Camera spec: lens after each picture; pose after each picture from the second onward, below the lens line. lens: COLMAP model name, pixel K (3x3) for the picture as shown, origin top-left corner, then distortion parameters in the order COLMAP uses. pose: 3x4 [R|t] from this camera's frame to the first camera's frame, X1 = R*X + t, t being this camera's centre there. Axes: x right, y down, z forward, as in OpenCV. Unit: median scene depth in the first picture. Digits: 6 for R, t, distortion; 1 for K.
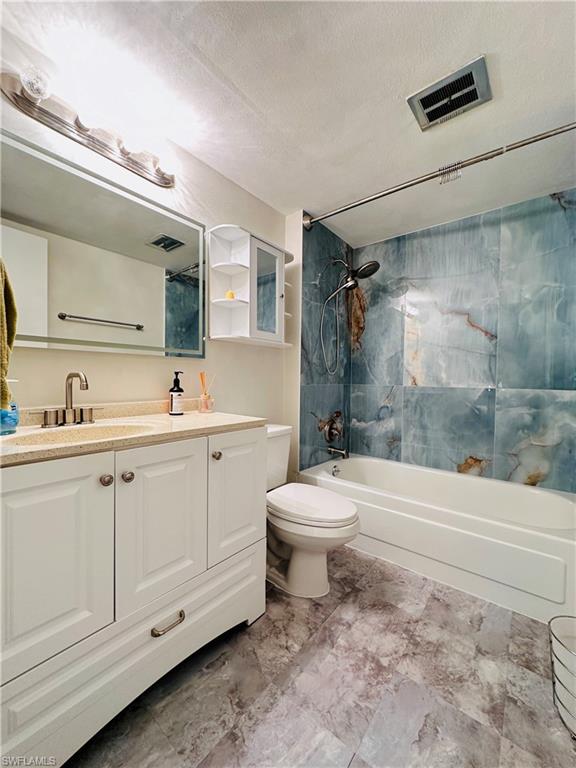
lens RADIAL K [[309.9, 0, 288.7], [0, 309.9, 384.4], [0, 0, 1]] dist [0.003288, 0.000909]
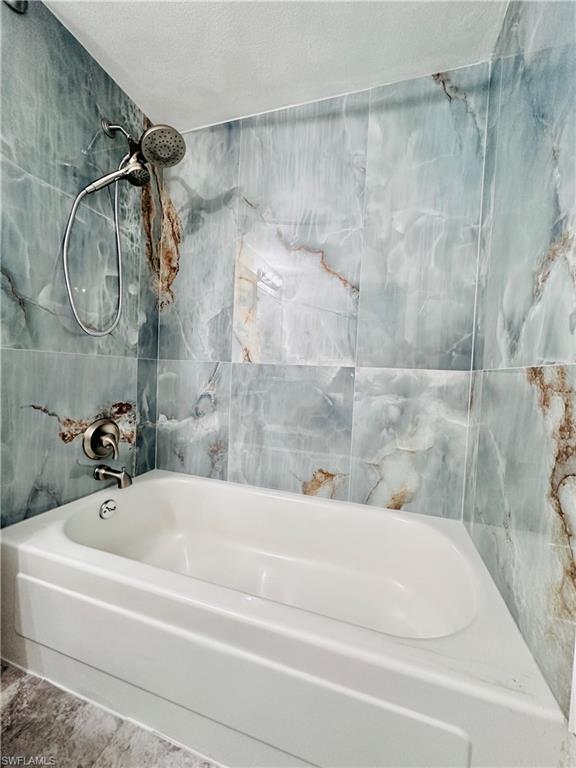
lens RADIAL K [[309.9, 0, 287.4], [0, 309.9, 385.1], [0, 0, 1]] dist [0.003288, 0.000909]
pose [[0.936295, 0.011612, 0.351022, 0.282348], [-0.022482, 0.999385, 0.026908, 0.035254], [-0.350494, -0.033086, 0.935981, 0.405289]]
